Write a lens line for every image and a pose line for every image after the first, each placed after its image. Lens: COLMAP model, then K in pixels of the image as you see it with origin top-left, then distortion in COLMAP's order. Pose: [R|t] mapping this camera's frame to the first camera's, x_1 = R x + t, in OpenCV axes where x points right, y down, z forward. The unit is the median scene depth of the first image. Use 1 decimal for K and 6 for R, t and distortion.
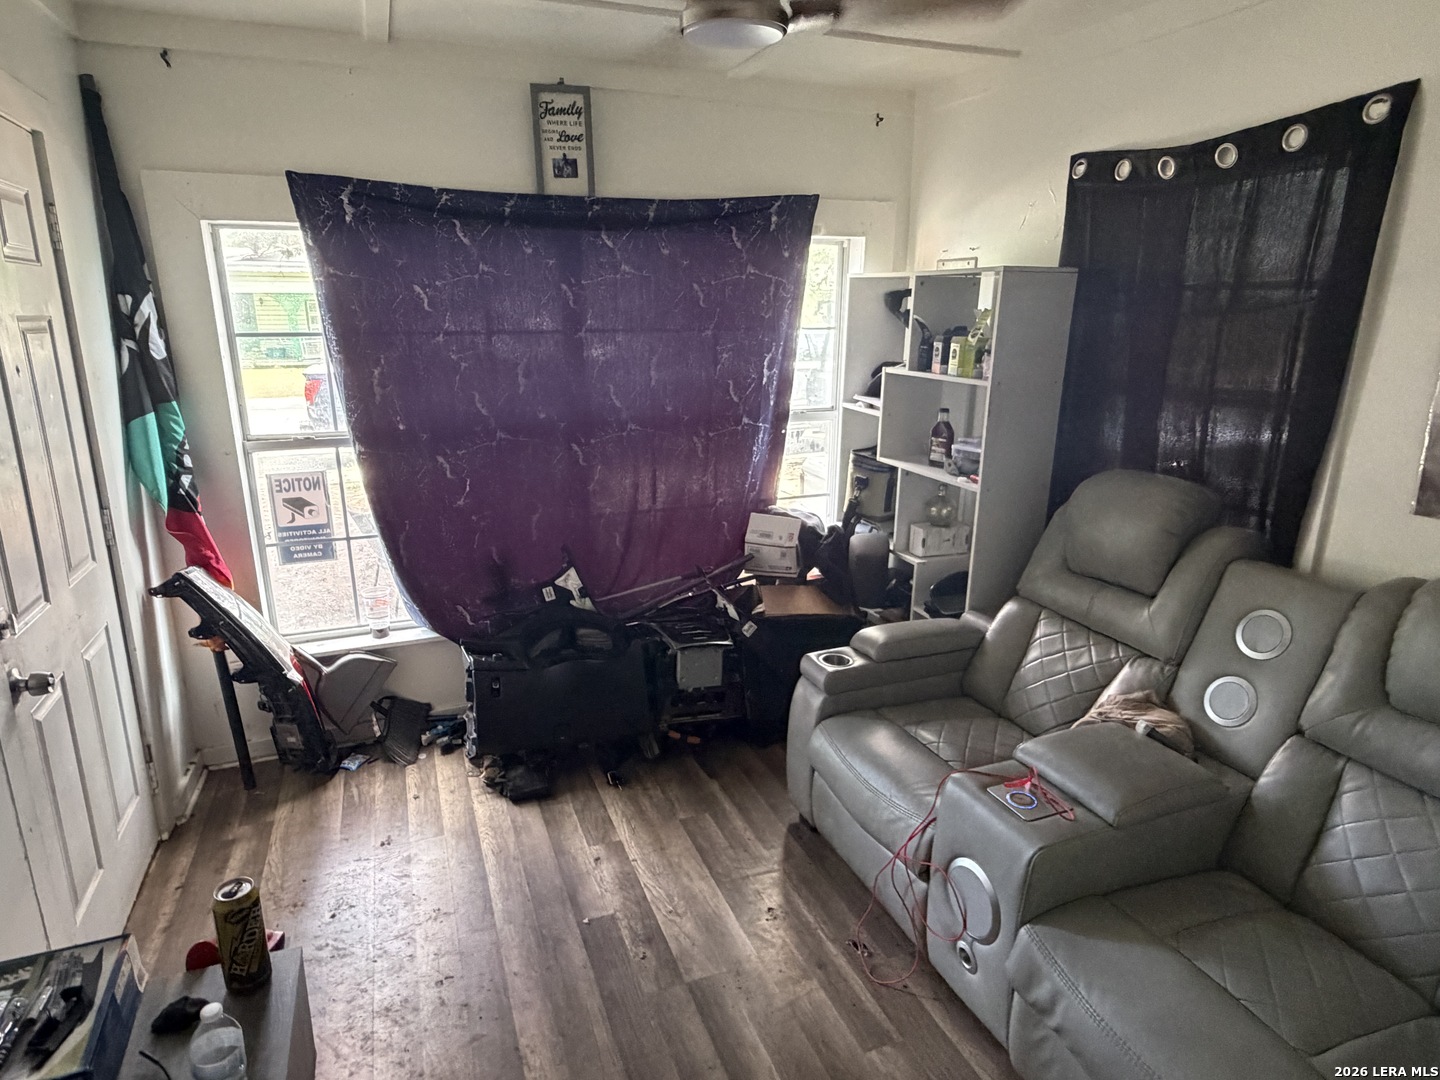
lens RADIAL K [[849.8, 0, 720.0], [0, 849.8, 540.0], [0, 0, 1]] dist [-0.002761, 0.019739]
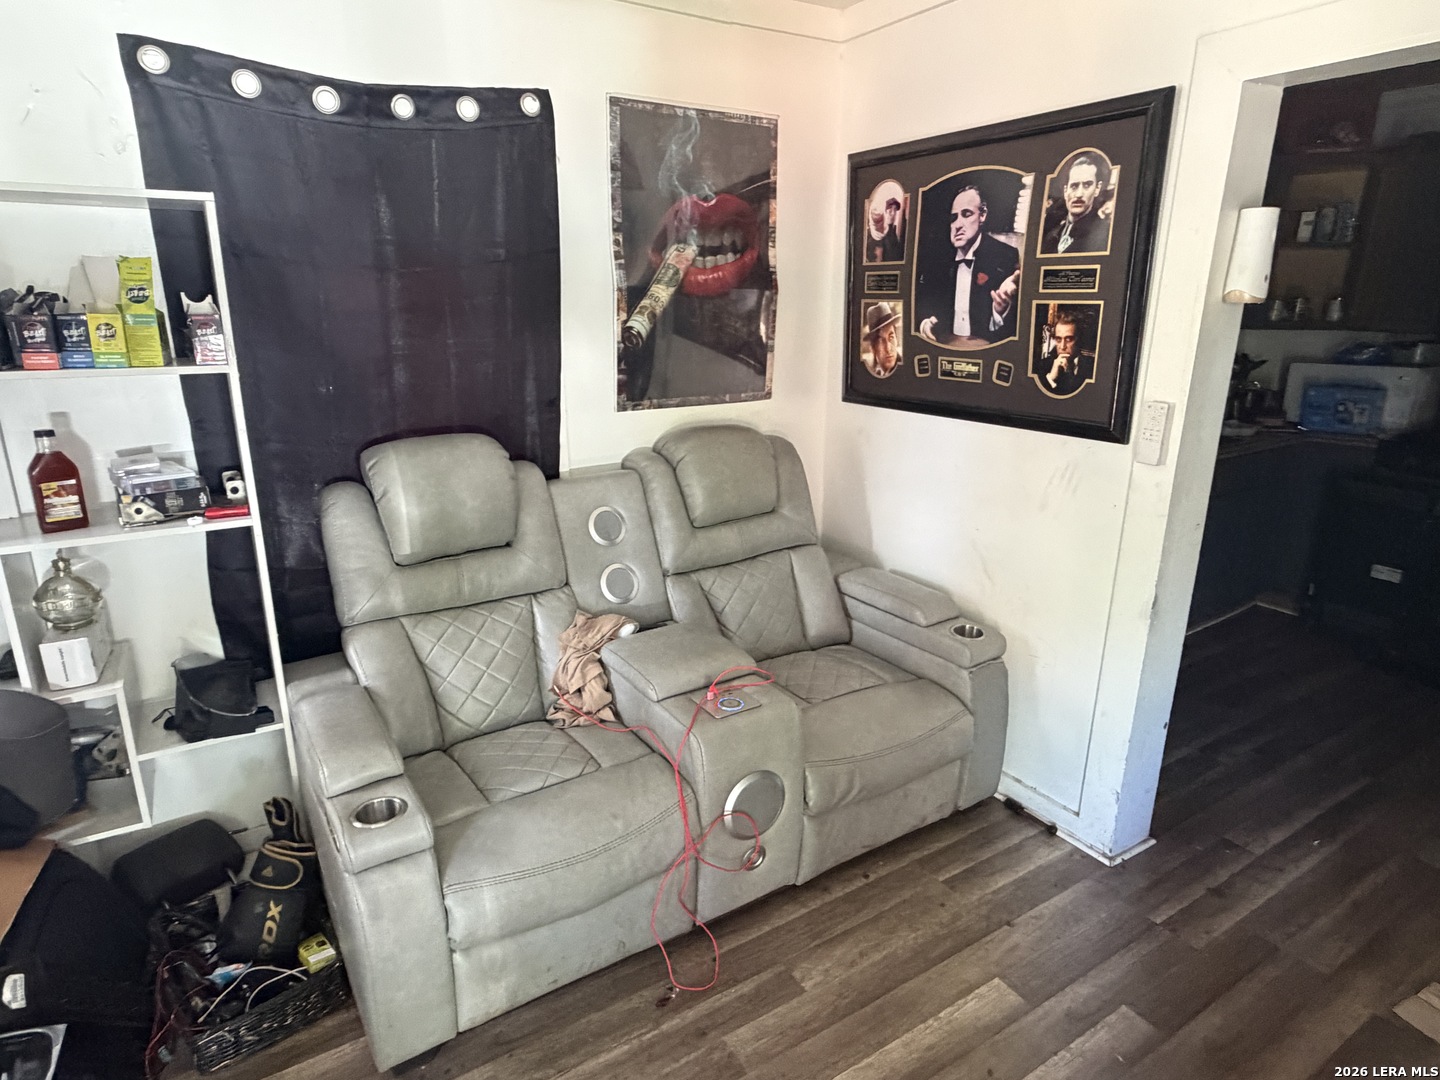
lens RADIAL K [[849.8, 0, 720.0], [0, 849.8, 540.0], [0, 0, 1]] dist [-0.002761, 0.019739]
pose [[-0.184317, -0.285103, 0.940608, -0.577403], [0.264663, 0.907259, 0.326856, -0.235568], [-0.946563, 0.309189, -0.091767, 0.959112]]
